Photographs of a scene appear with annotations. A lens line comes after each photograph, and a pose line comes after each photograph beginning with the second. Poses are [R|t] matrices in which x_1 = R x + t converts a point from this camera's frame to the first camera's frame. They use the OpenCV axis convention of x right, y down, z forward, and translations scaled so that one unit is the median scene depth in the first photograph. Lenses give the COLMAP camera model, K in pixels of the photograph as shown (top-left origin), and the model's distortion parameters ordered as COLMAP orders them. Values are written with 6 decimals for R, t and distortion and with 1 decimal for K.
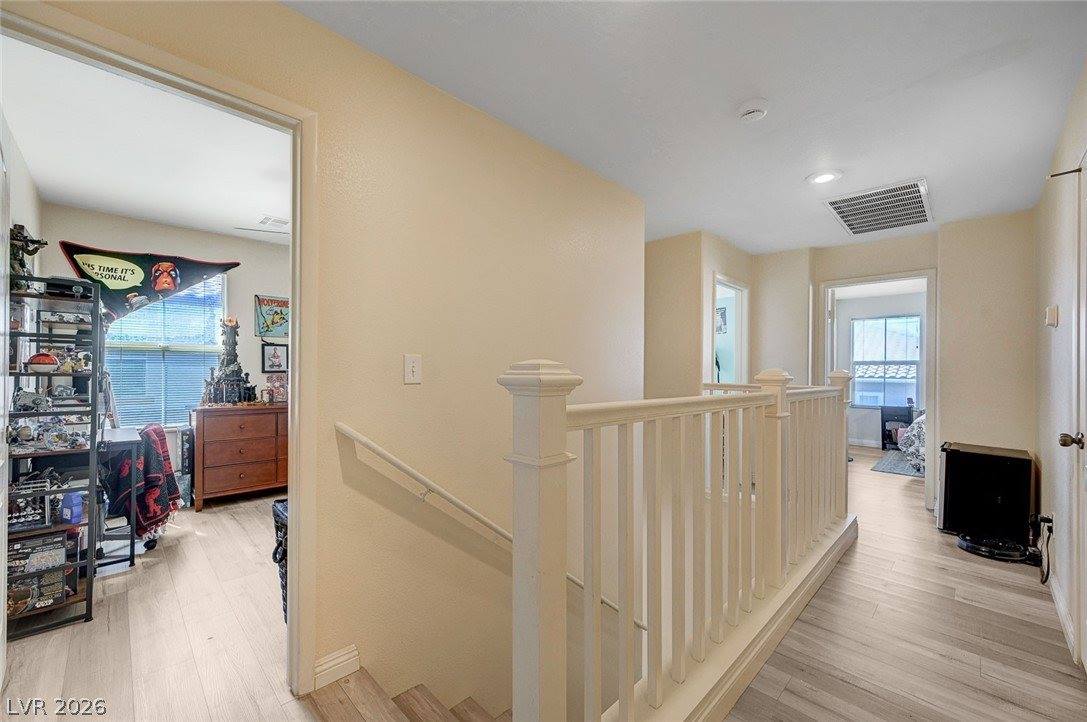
lens RADIAL K [[431.9, 0, 544.7], [0, 431.9, 366.5], [0, 0, 1]] dist [0.001046, 0.000318]
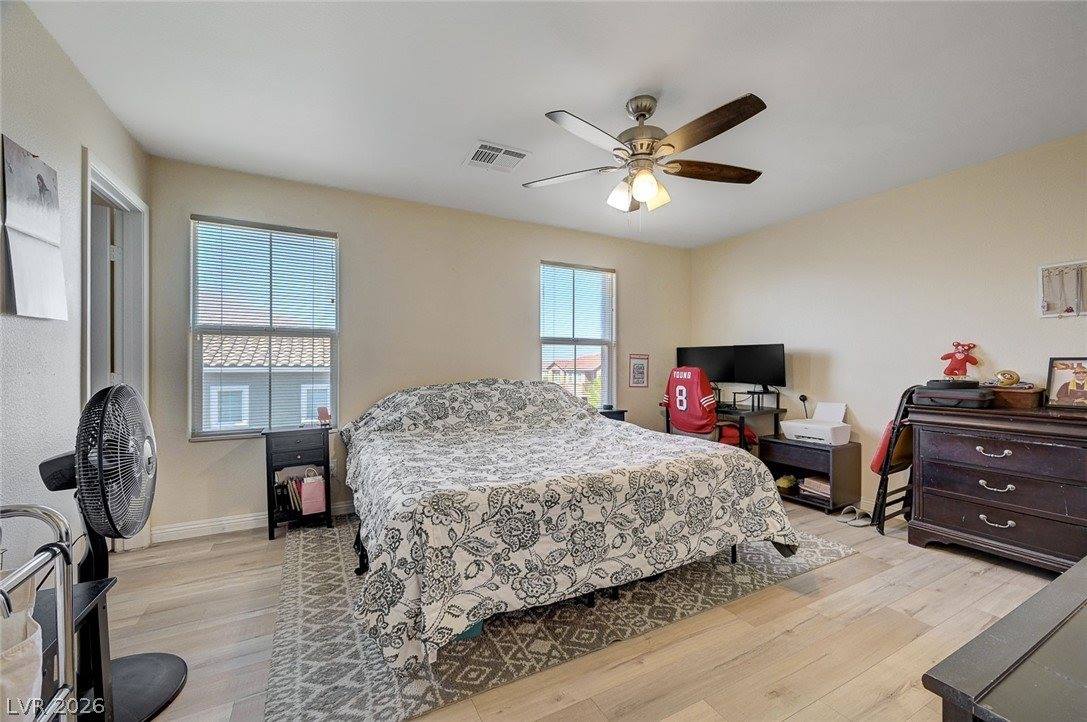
lens RADIAL K [[431.9, 0, 543.6], [0, 431.9, 363.6], [0, 0, 1]] dist [0.001046, 0.000318]
pose [[0.291872, -0.013025, 0.956369, 0.457329], [-0.003874, 0.999883, 0.014800, 0.017424], [-0.956450, -0.008024, 0.291788, 0.620309]]
